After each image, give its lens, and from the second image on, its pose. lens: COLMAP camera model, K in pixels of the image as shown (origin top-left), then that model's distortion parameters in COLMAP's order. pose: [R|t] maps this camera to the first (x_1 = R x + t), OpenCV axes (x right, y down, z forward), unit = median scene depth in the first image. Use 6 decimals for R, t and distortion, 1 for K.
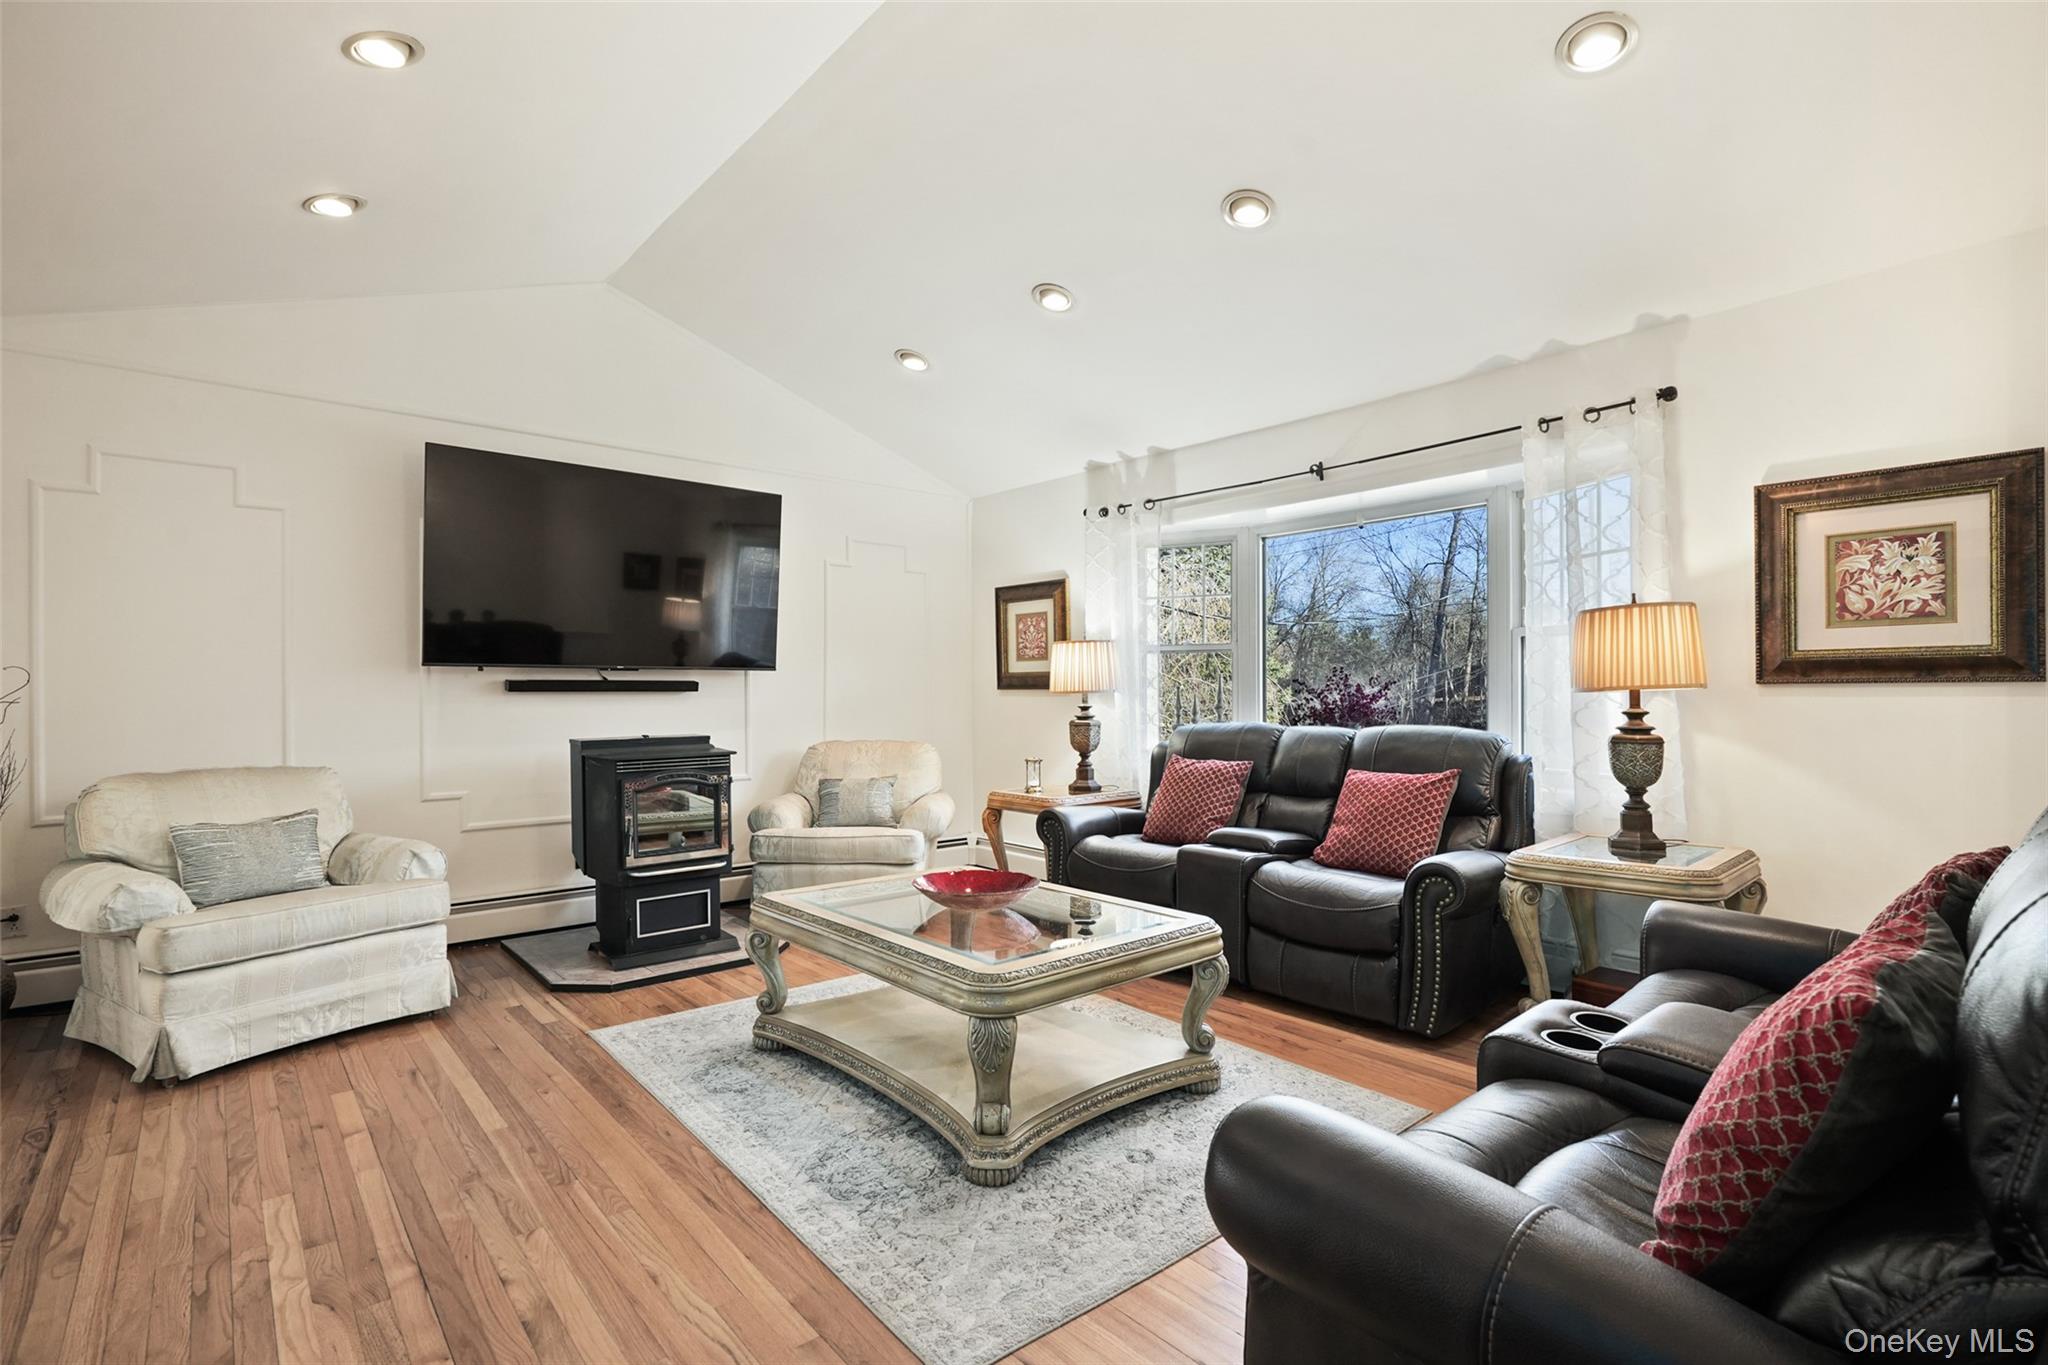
lens RADIAL K [[946.5, 0, 1015.0], [0, 946.5, 693.8], [0, 0, 1]] dist [-0.012890, 0.006912]
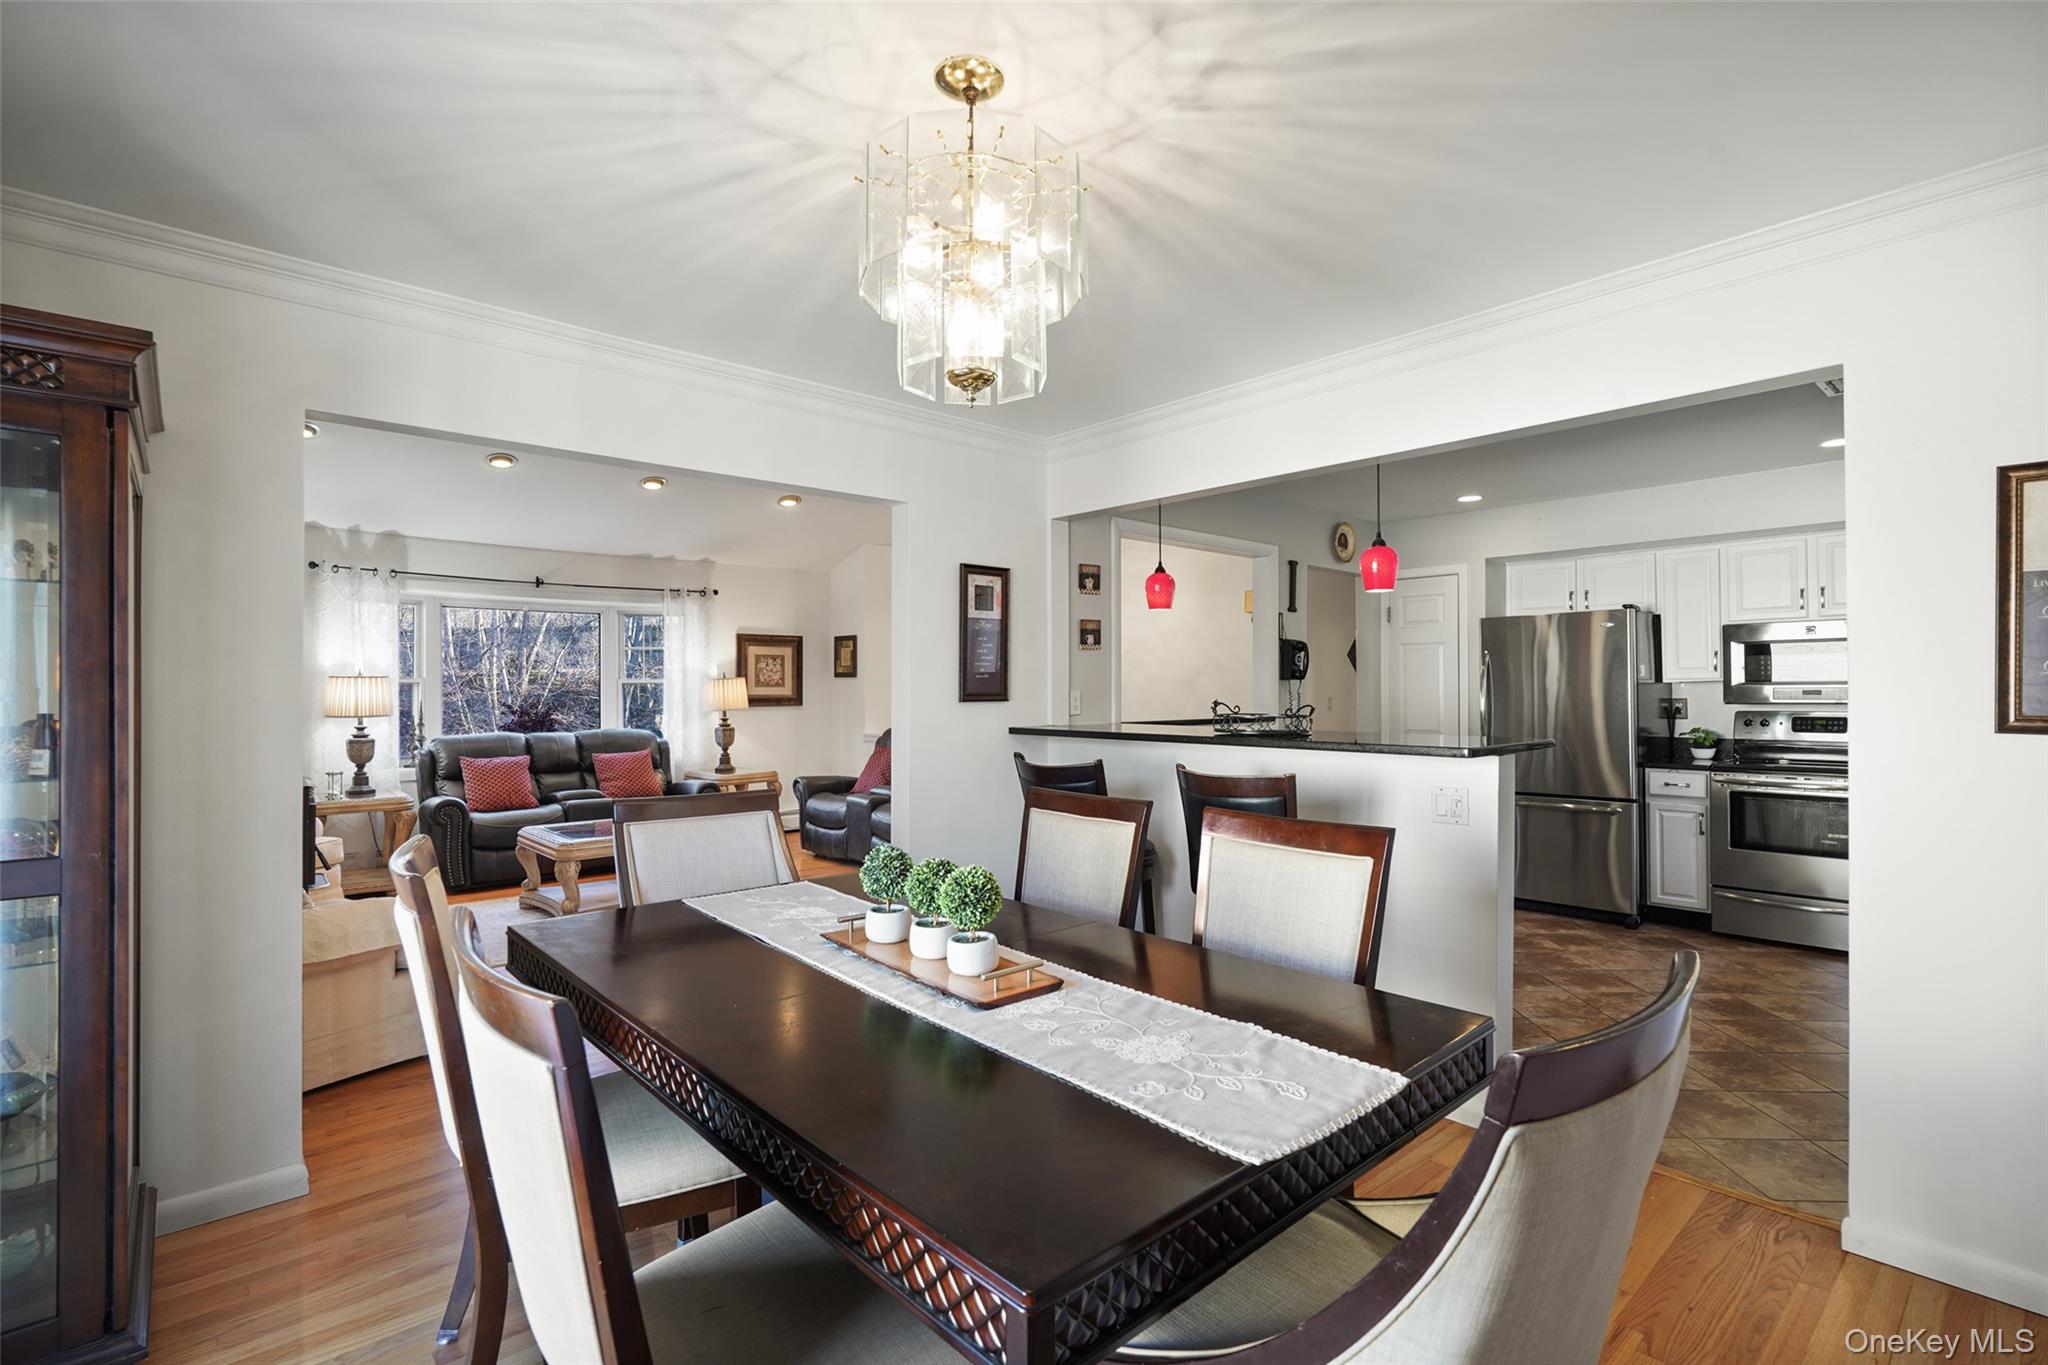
lens RADIAL K [[946.5, 0, 1027.8], [0, 946.5, 684.3], [0, 0, 1]] dist [-0.012890, 0.006912]
pose [[-0.008419, 0.007983, 0.999933, -1.588411], [0.003332, 0.999963, -0.007955, -0.041274], [-0.999959, 0.003265, -0.008445, 0.155106]]
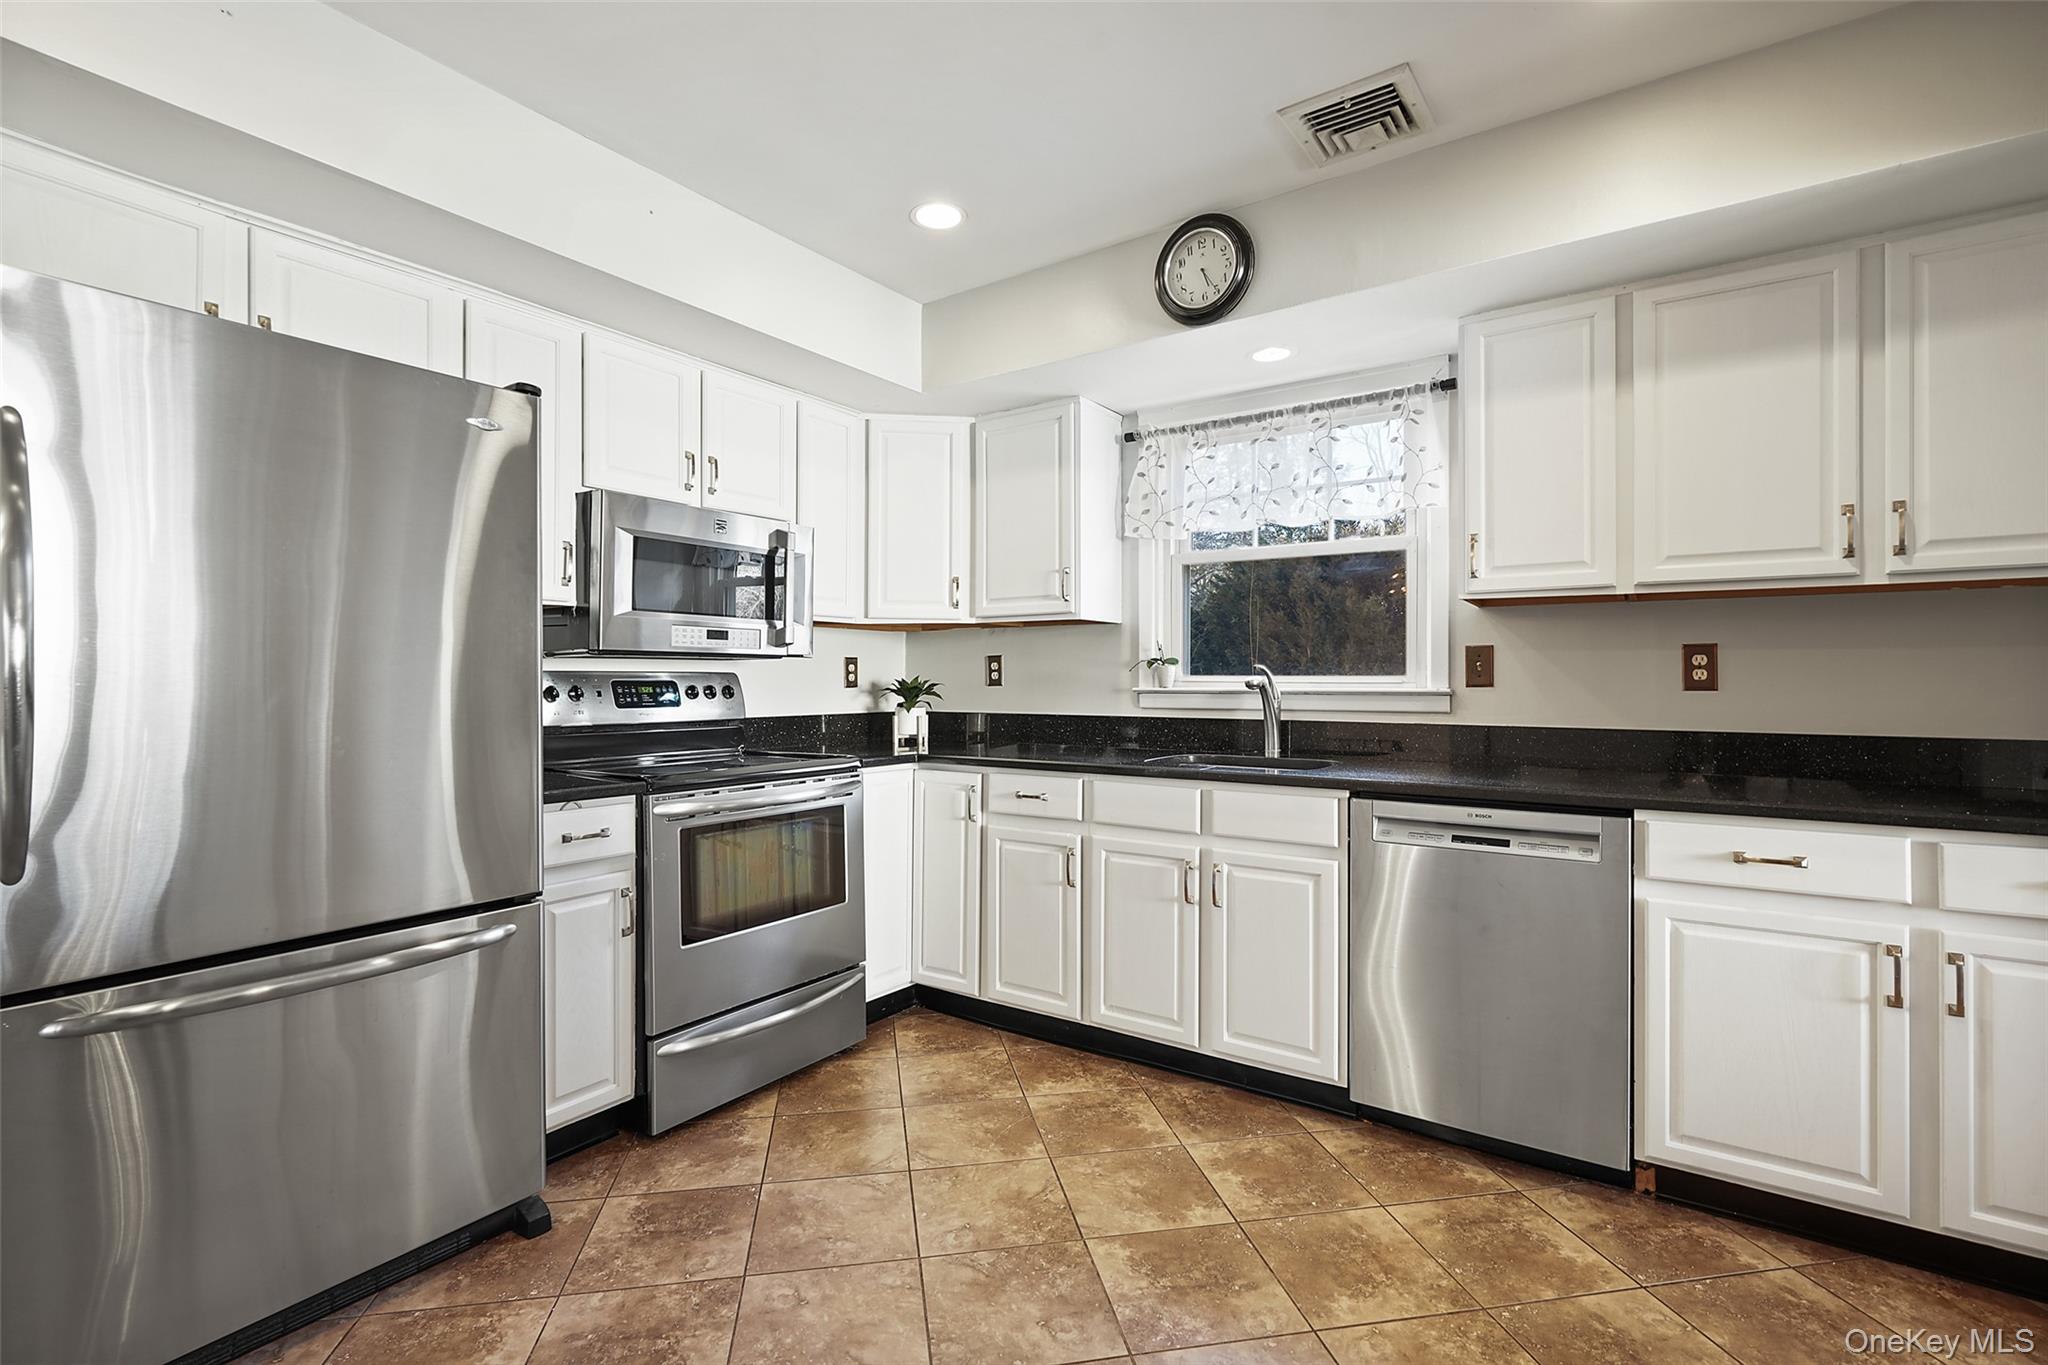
lens RADIAL K [[946.5, 0, 998.4], [0, 946.5, 669.8], [0, 0, 1]] dist [-0.012890, 0.006912]
pose [[-0.975658, -0.004956, -0.219241, -0.377701], [-0.001106, 0.999843, -0.017680, 0.001908], [0.219295, -0.017007, -0.975510, -0.147492]]
